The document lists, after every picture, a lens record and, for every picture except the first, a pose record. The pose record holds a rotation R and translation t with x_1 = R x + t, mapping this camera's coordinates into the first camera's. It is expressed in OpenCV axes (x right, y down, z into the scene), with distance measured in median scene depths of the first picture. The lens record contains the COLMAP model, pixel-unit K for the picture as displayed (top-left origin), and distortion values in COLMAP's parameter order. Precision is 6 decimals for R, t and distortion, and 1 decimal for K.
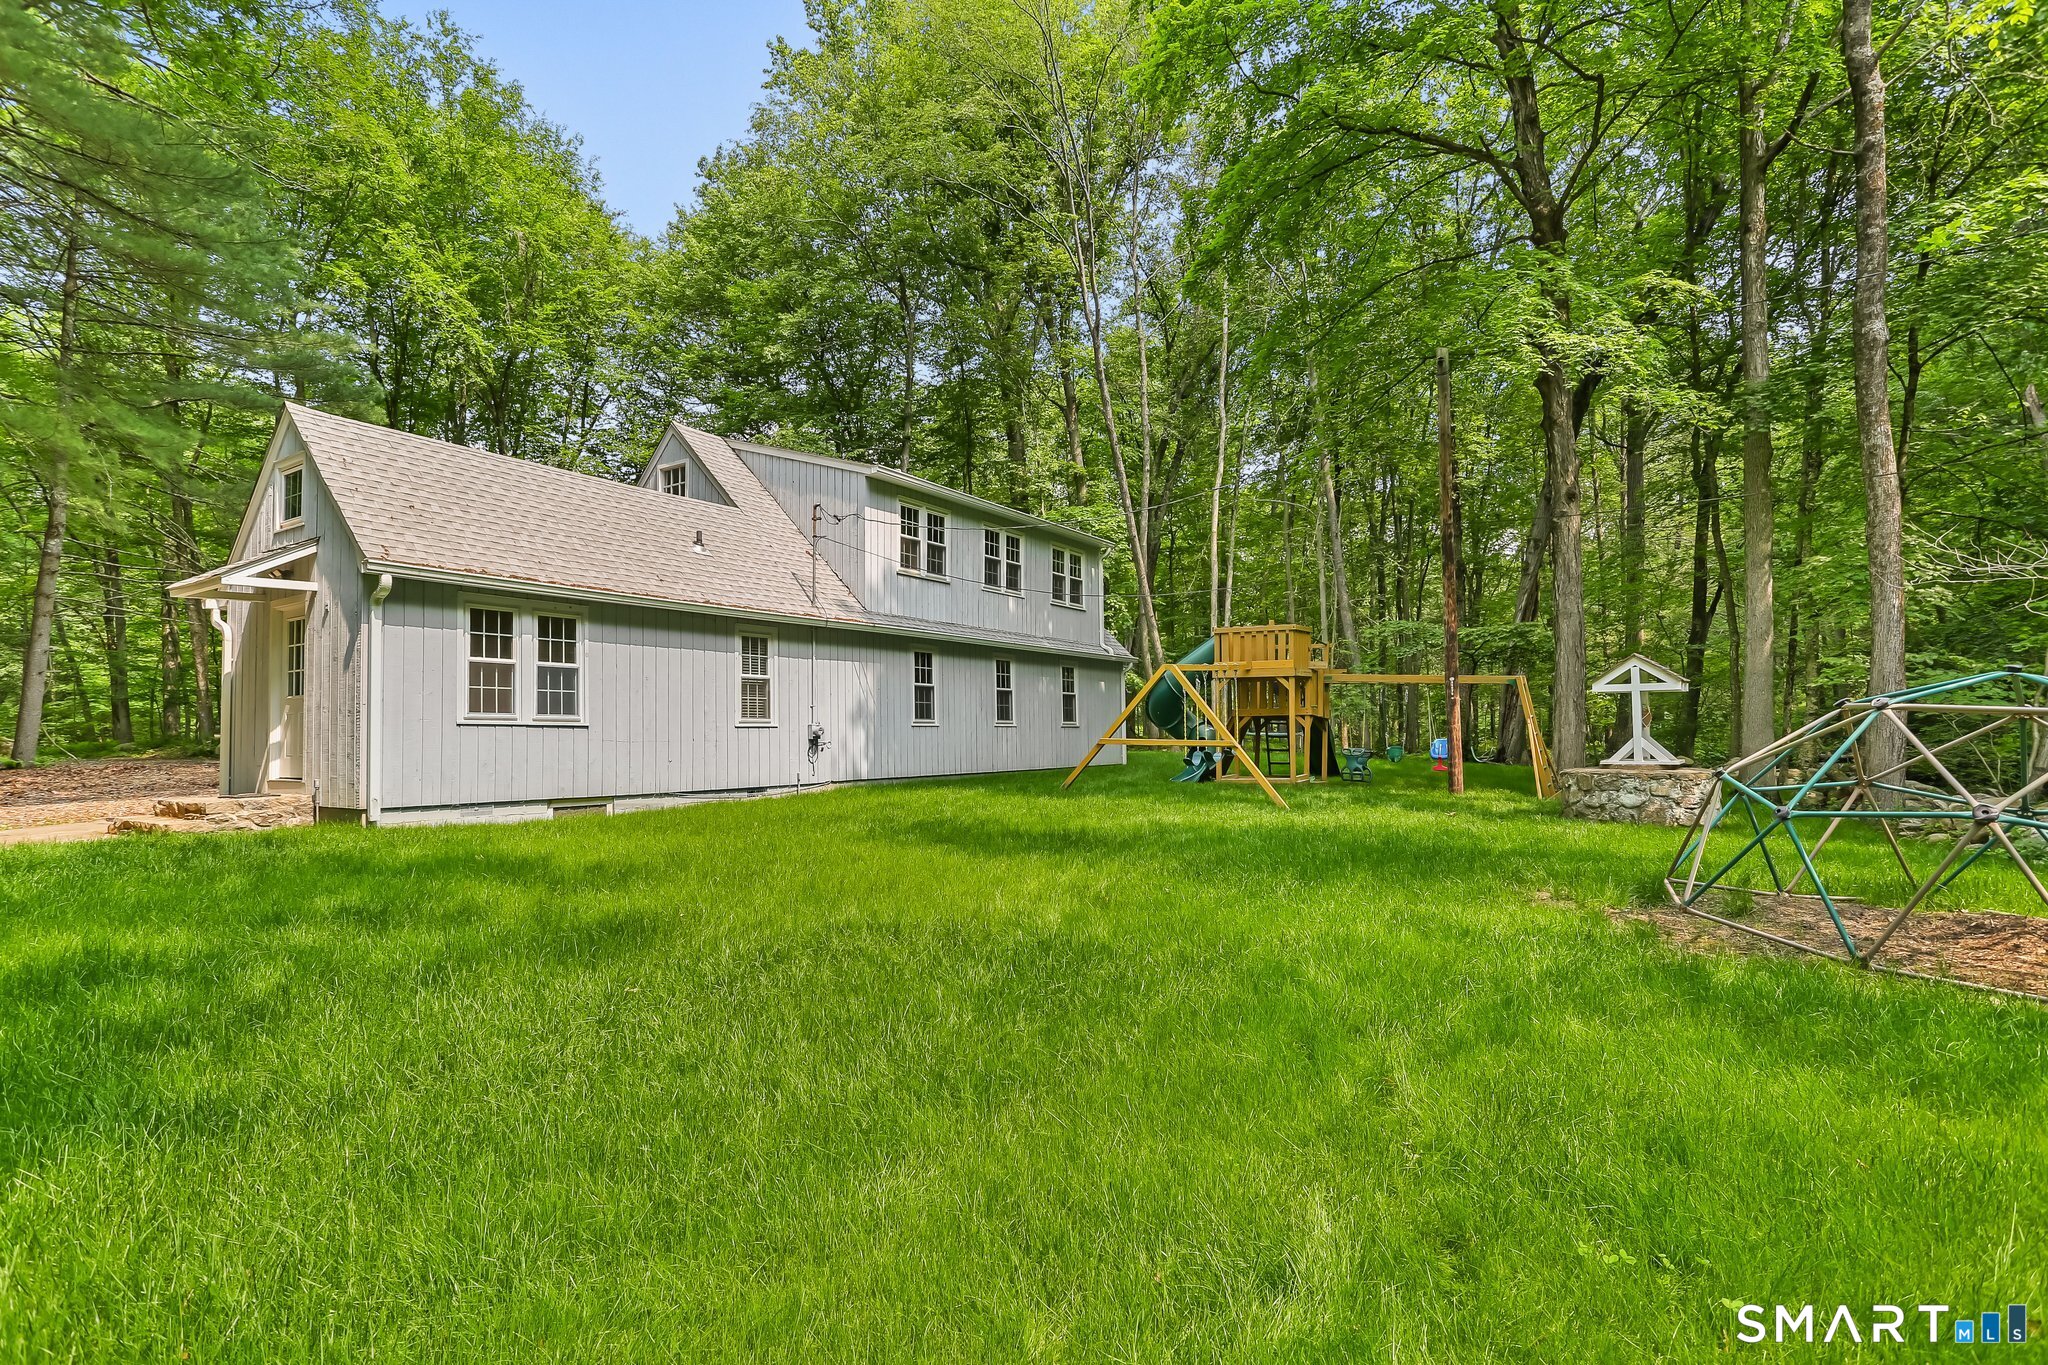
lens RADIAL K [[1015.7, 0, 1018.5], [0, 1015.7, 706.8], [0, 0, 1]] dist [-0.016818, 0.000004]
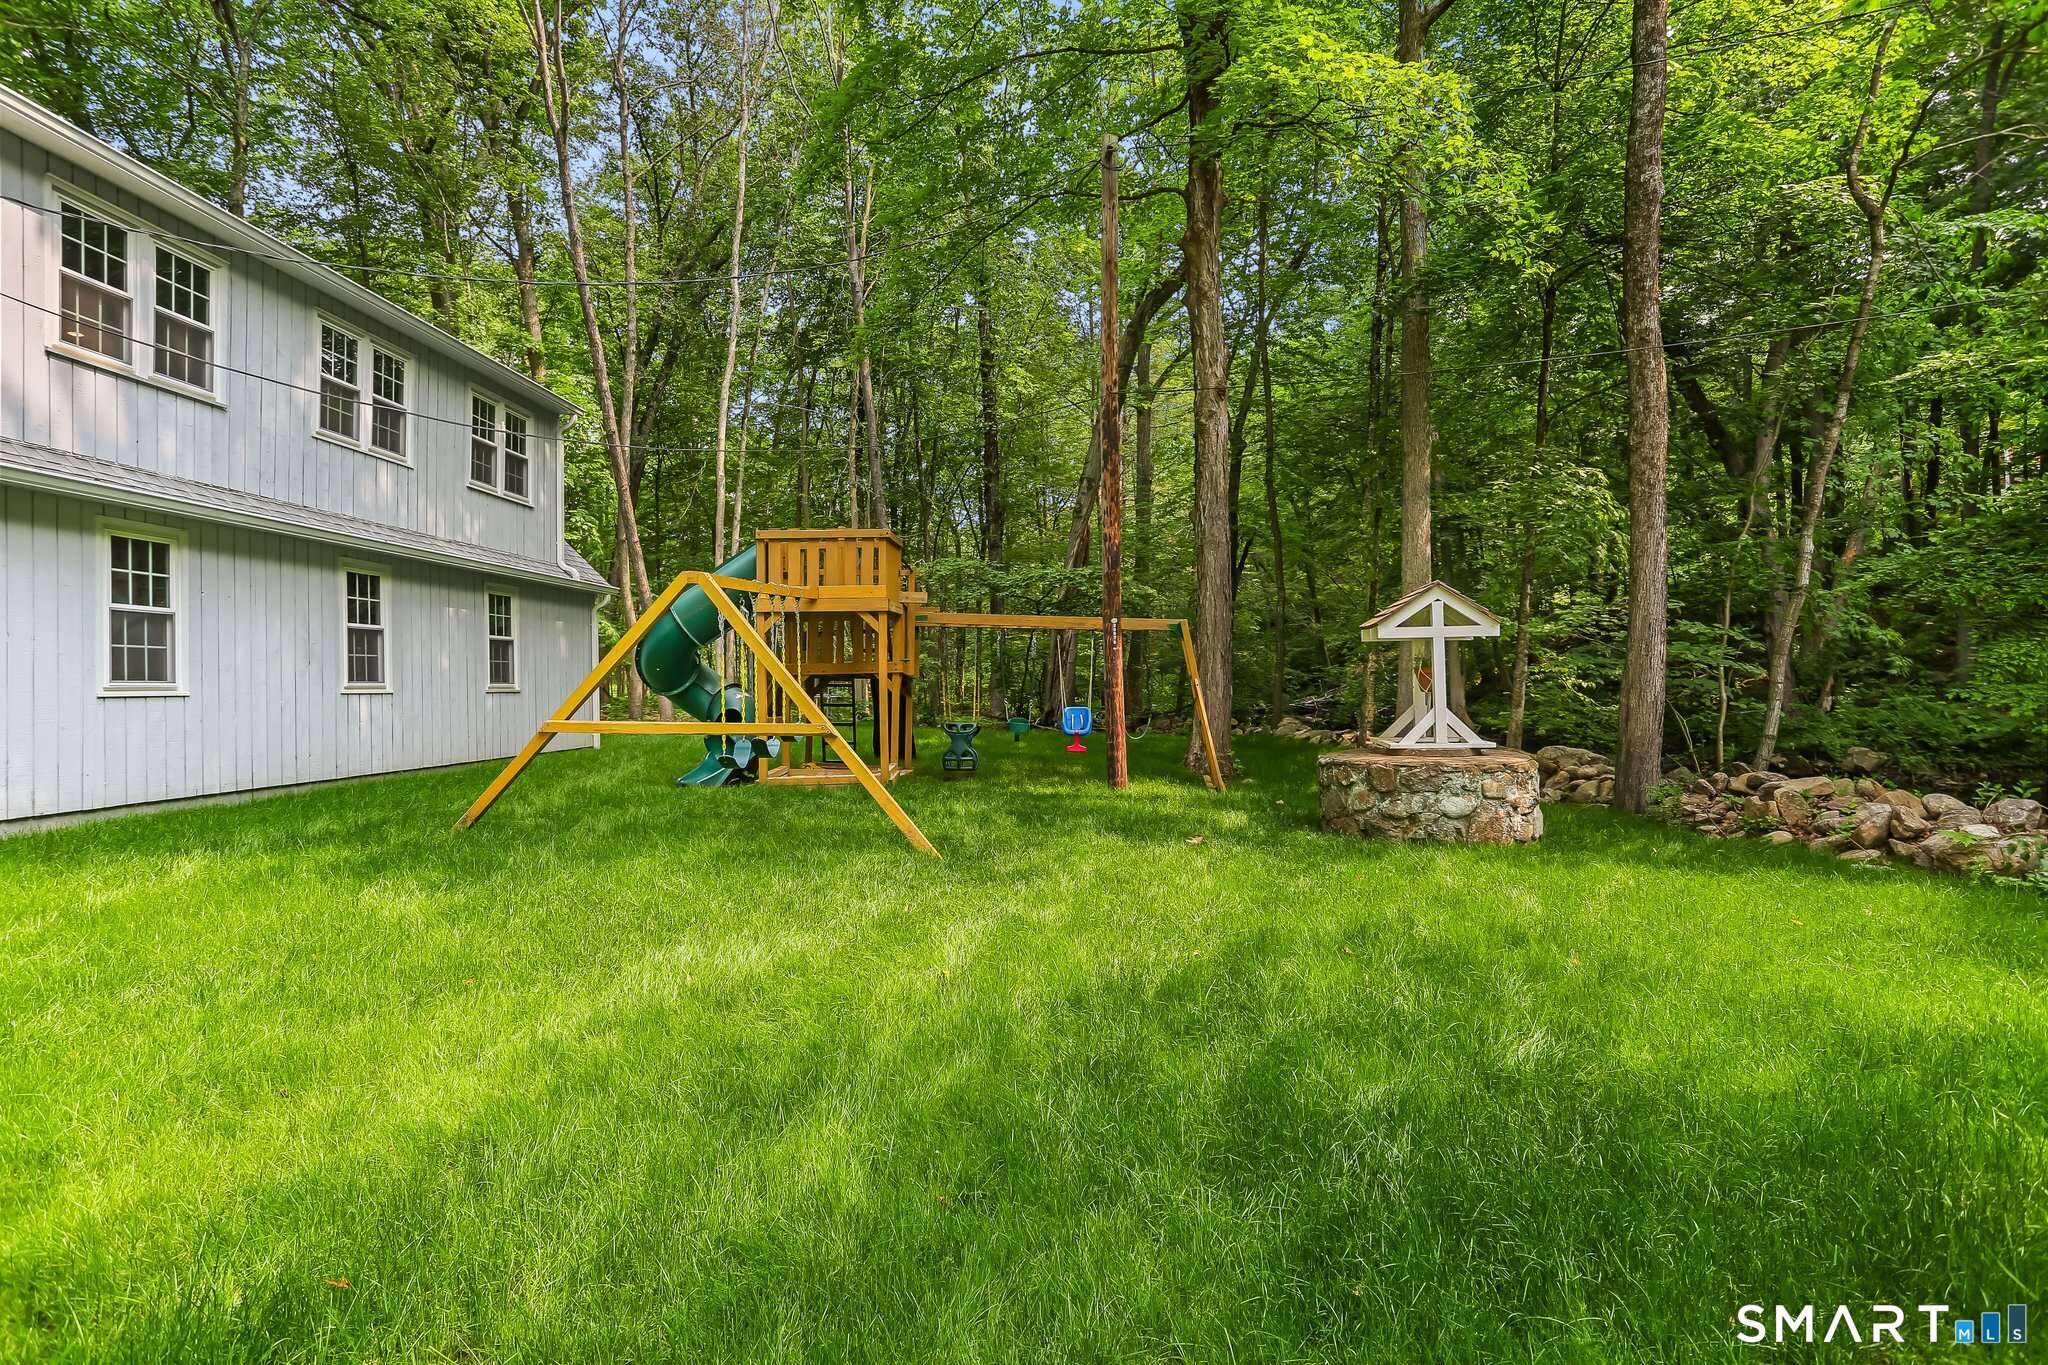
lens RADIAL K [[953.6, 0, 1009.7], [0, 953.6, 662.6], [0, 0, 1]] dist [-0.046534, 0.025155]
pose [[0.869699, 0.005819, 0.493548, 0.039734], [-0.004792, 0.999983, -0.003346, 0.002802], [-0.493559, 0.000545, 0.869712, 0.389018]]
